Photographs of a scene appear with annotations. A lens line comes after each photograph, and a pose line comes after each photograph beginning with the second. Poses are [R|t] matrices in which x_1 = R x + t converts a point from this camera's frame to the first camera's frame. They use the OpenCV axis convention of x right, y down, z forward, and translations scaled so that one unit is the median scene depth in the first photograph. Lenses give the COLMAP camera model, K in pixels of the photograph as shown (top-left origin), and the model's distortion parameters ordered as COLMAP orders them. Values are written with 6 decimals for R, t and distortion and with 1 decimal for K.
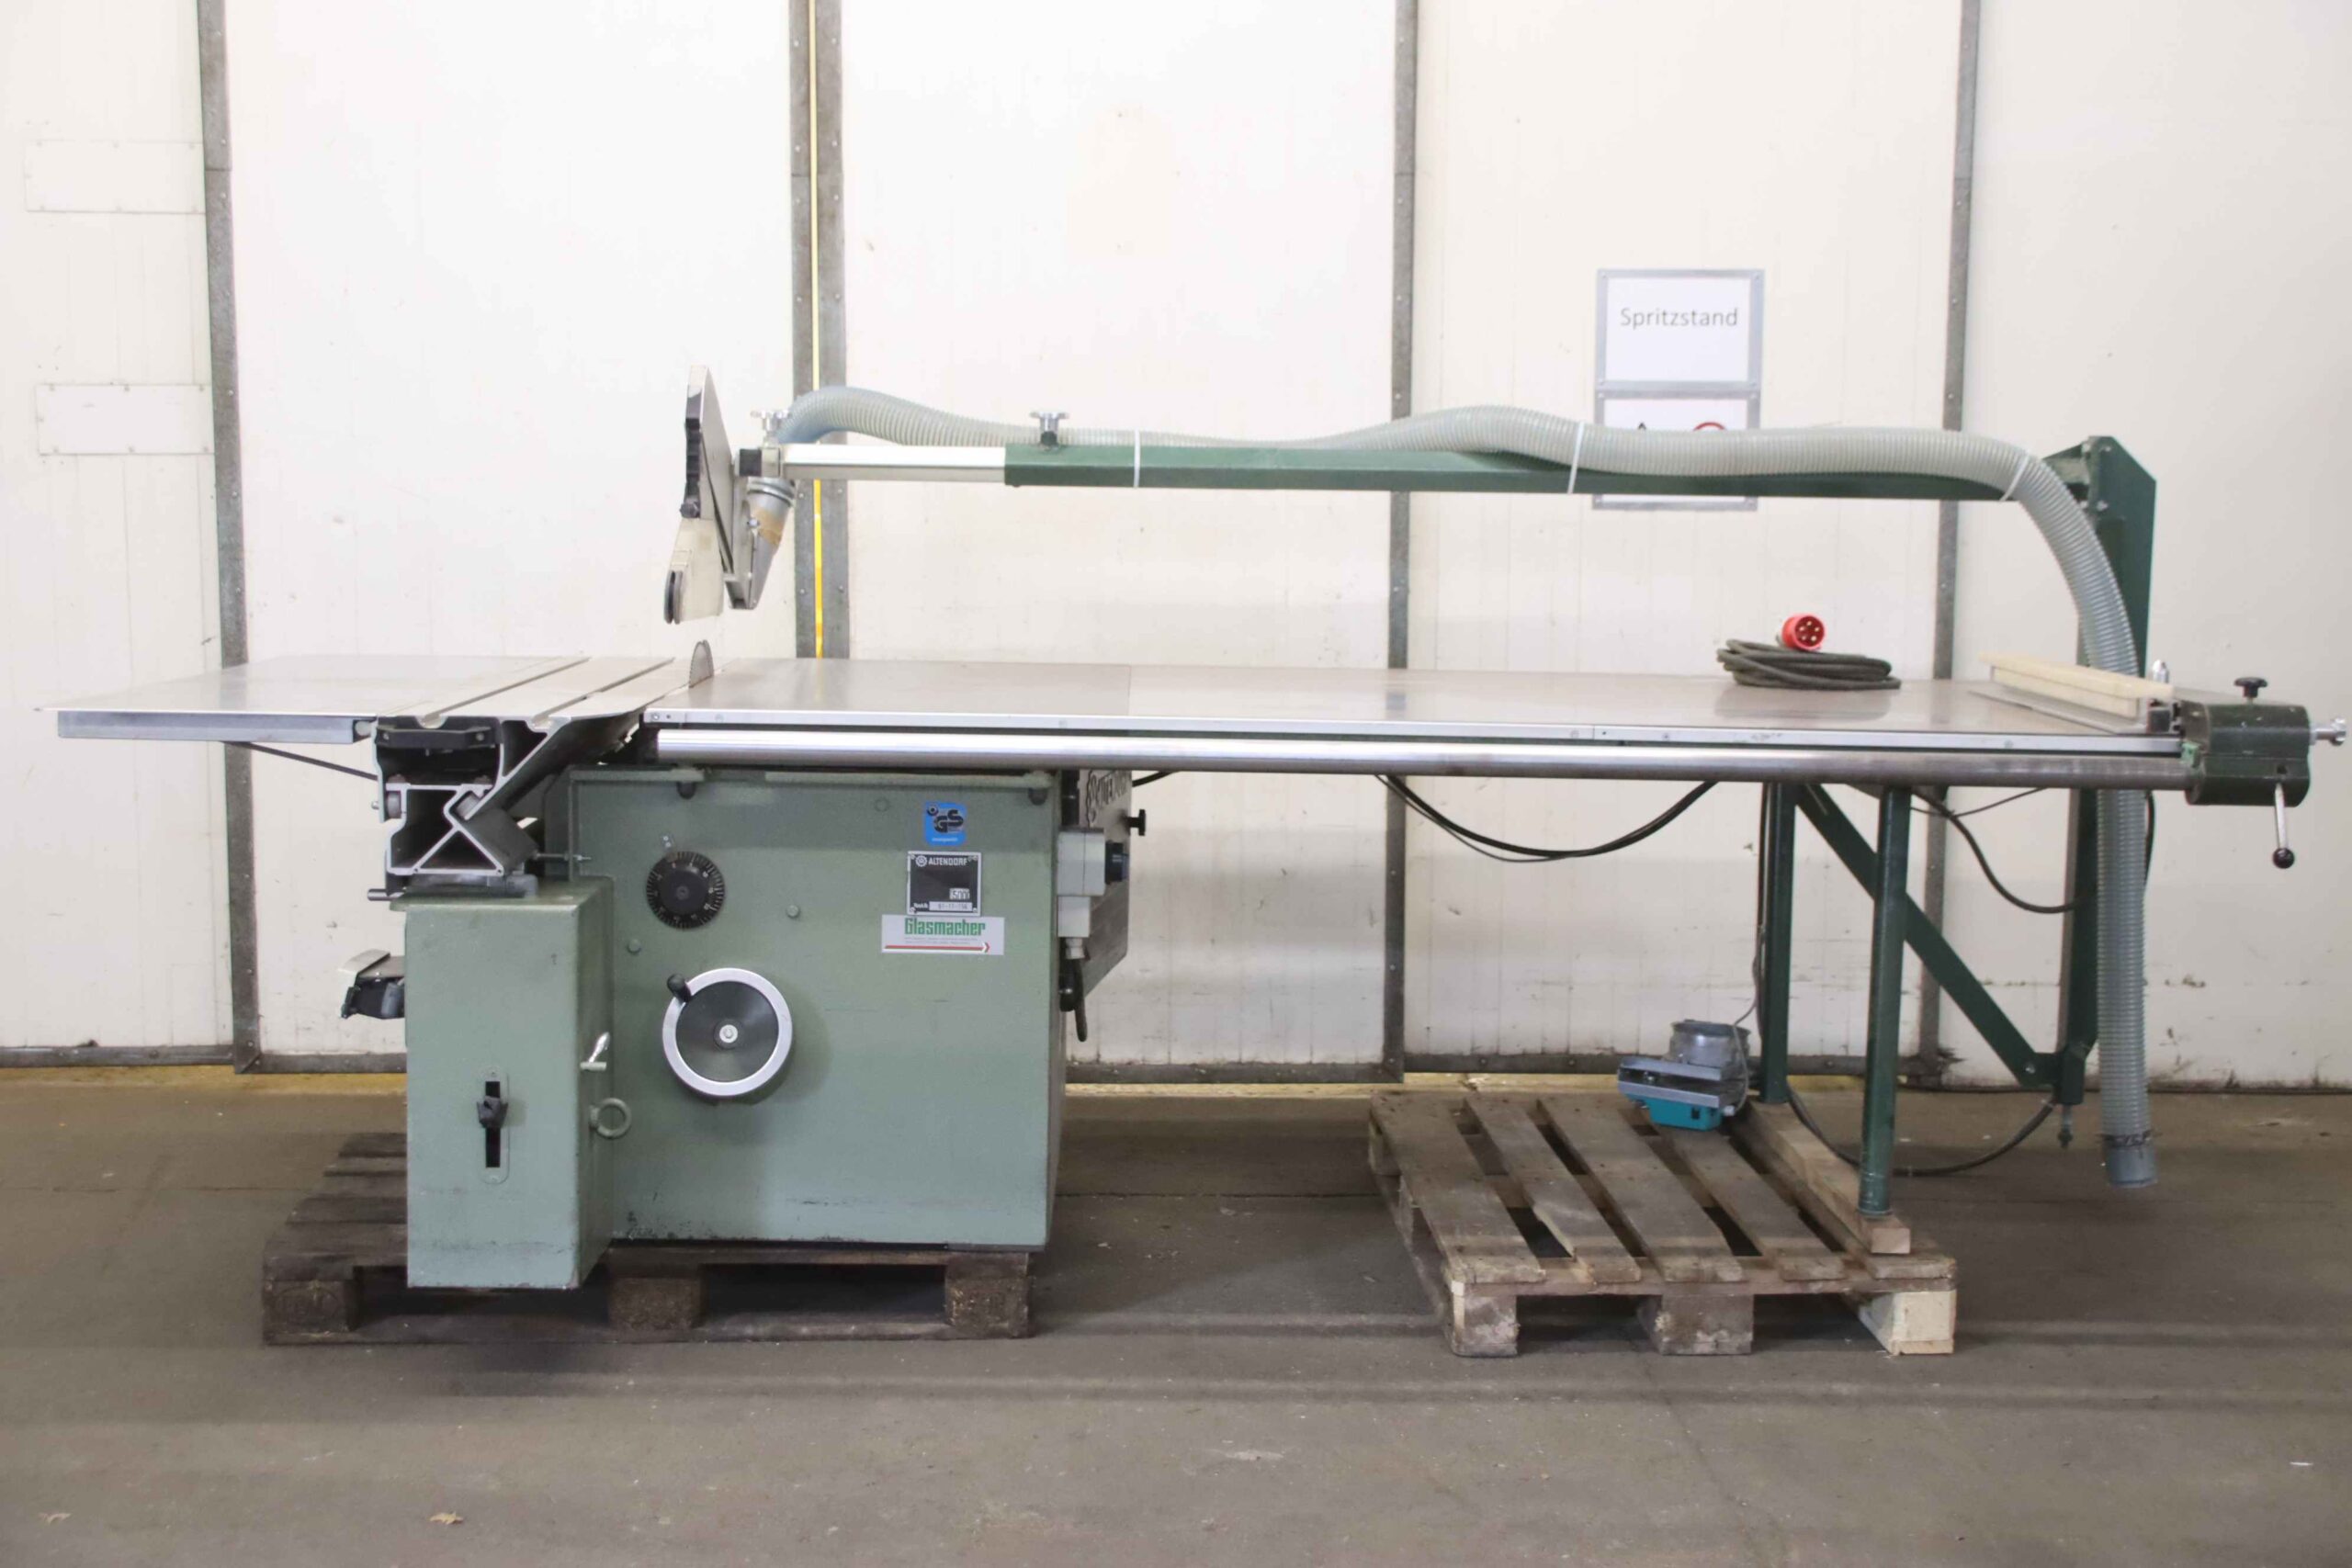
lens RADIAL K [[3177.3, 0, 1169.2], [0, 3177.3, 783.1], [0, 0, 1]] dist [0.021650, 0.000000]
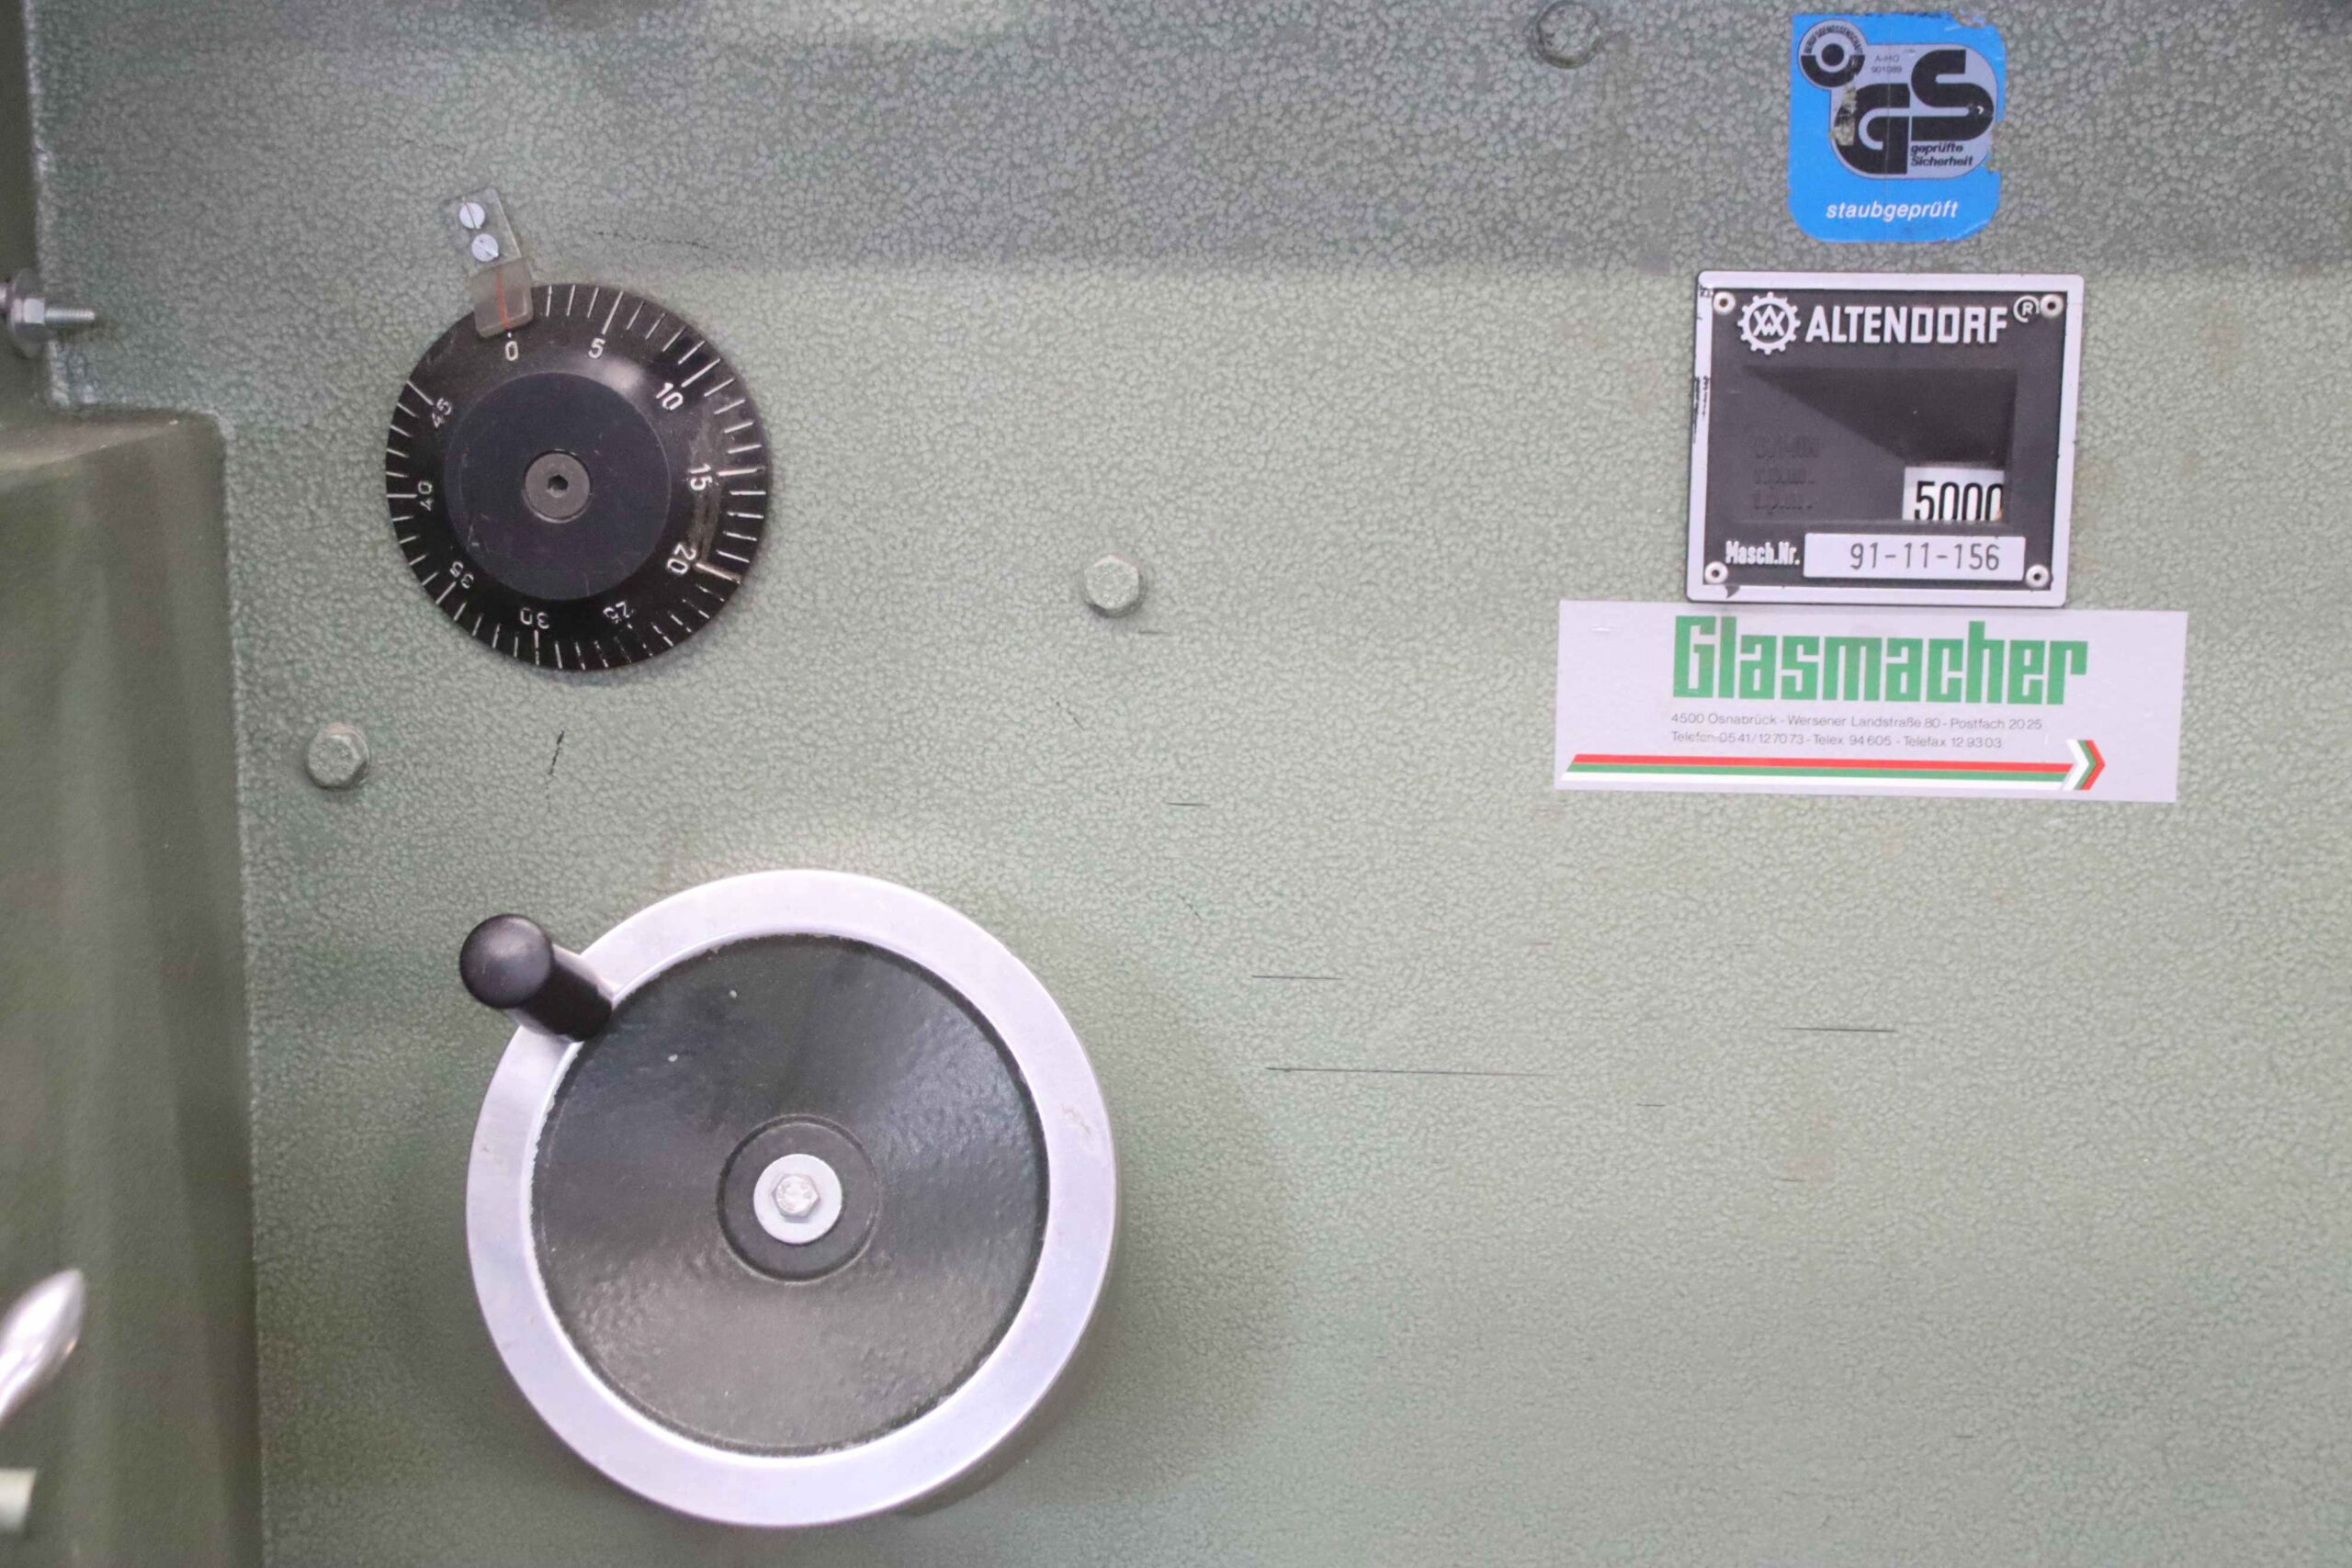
lens RADIAL K [[3810.8, 0, 1172.6], [0, 3810.8, 779.0], [0, 0, 1]] dist [0.097167, 0.000000]
pose [[0.998144, 0.000190, -0.060904, -0.099741], [0.004231, 0.997362, 0.072464, 0.035104], [0.060757, -0.072587, 0.995510, 0.758495]]
